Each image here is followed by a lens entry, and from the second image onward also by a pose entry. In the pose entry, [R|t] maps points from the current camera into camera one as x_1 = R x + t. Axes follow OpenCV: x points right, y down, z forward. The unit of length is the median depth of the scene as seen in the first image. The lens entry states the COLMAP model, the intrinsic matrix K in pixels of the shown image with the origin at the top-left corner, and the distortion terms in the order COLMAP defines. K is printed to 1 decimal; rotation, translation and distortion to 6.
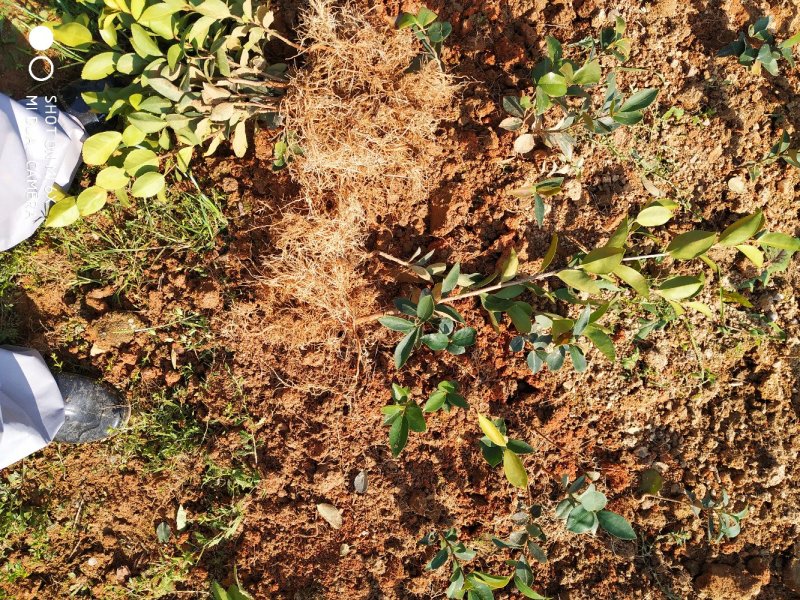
lens RADIAL K [[826.3, 0, 404.0], [0, 826.3, 306.7], [0, 0, 1]] dist [0.121879, -0.212623]
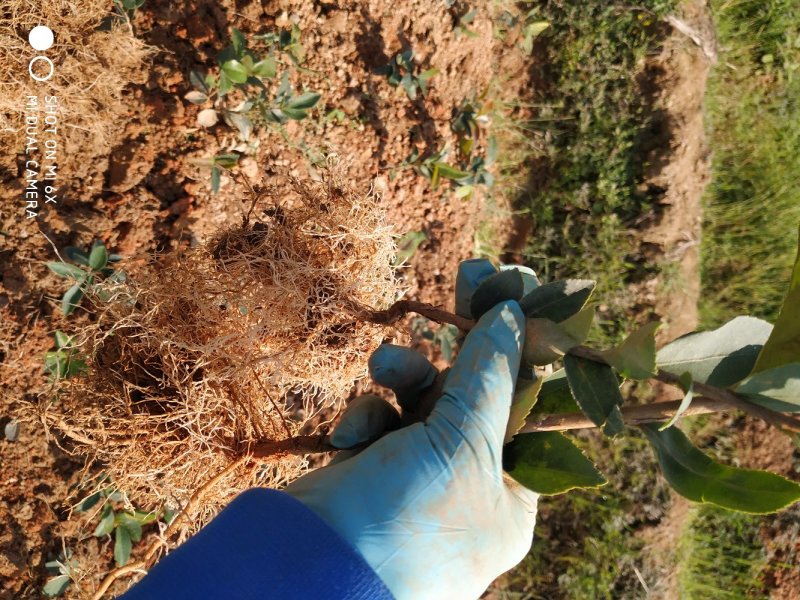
lens RADIAL K [[826.3, 0, 404.0], [0, 826.3, 306.7], [0, 0, 1]] dist [0.121879, -0.212623]
pose [[0.925905, 0.078661, 0.369475, -0.002109], [-0.091067, 0.995713, 0.016227, 0.009669], [-0.366614, -0.048672, 0.929099, -0.125427]]
